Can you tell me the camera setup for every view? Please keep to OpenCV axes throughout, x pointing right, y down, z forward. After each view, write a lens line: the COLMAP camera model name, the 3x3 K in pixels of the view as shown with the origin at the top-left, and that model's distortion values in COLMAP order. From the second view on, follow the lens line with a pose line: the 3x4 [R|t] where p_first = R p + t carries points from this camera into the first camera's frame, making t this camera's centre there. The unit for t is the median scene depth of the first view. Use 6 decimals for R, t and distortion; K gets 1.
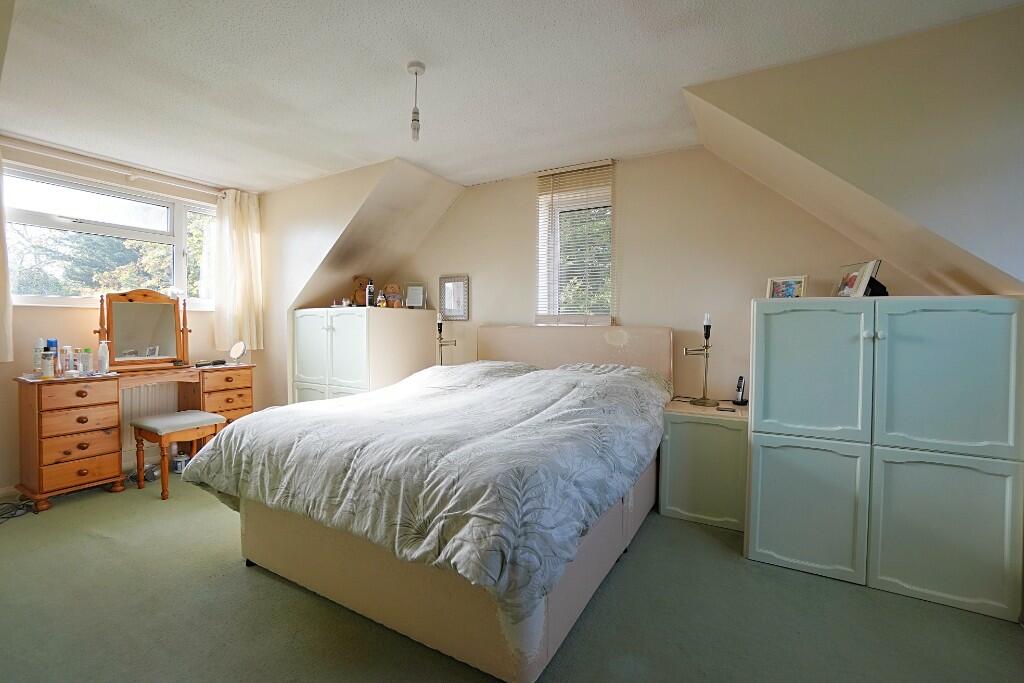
lens RADIAL K [[454.5, 0, 510.8], [0, 454.5, 335.9], [0, 0, 1]] dist [-0.046704, 0.010997]
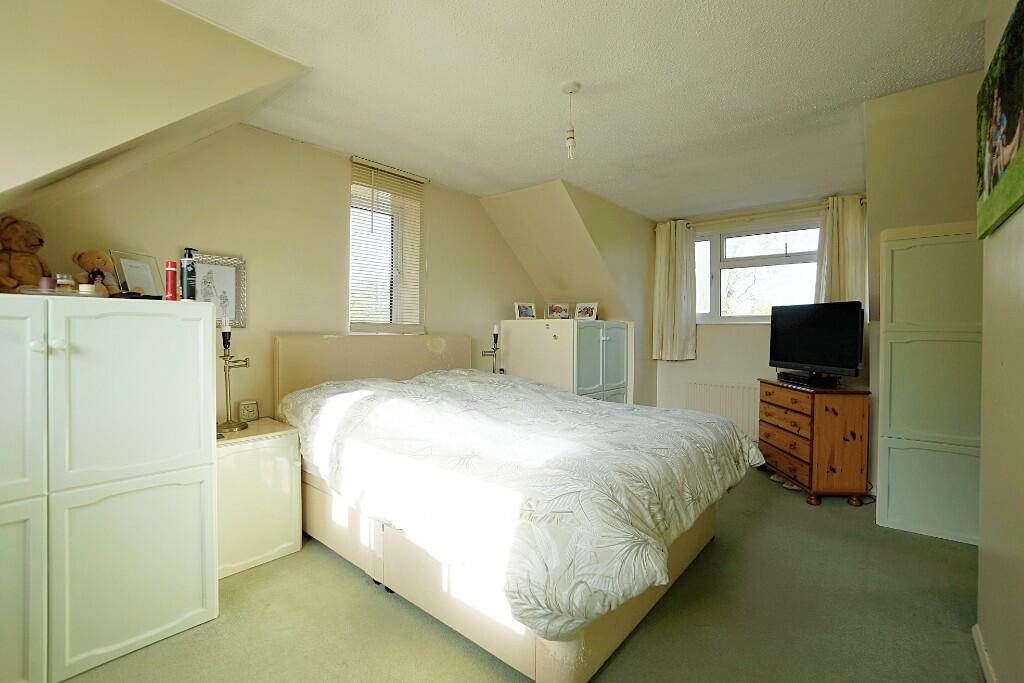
lens RADIAL K [[454.5, 0, 509.7], [0, 454.5, 335.8], [0, 0, 1]] dist [-0.046704, 0.010997]
pose [[0.192731, -0.009841, 0.981202, -0.905700], [0.022853, 0.999723, 0.005537, -0.024304], [-0.980985, 0.021356, 0.192903, 0.692775]]
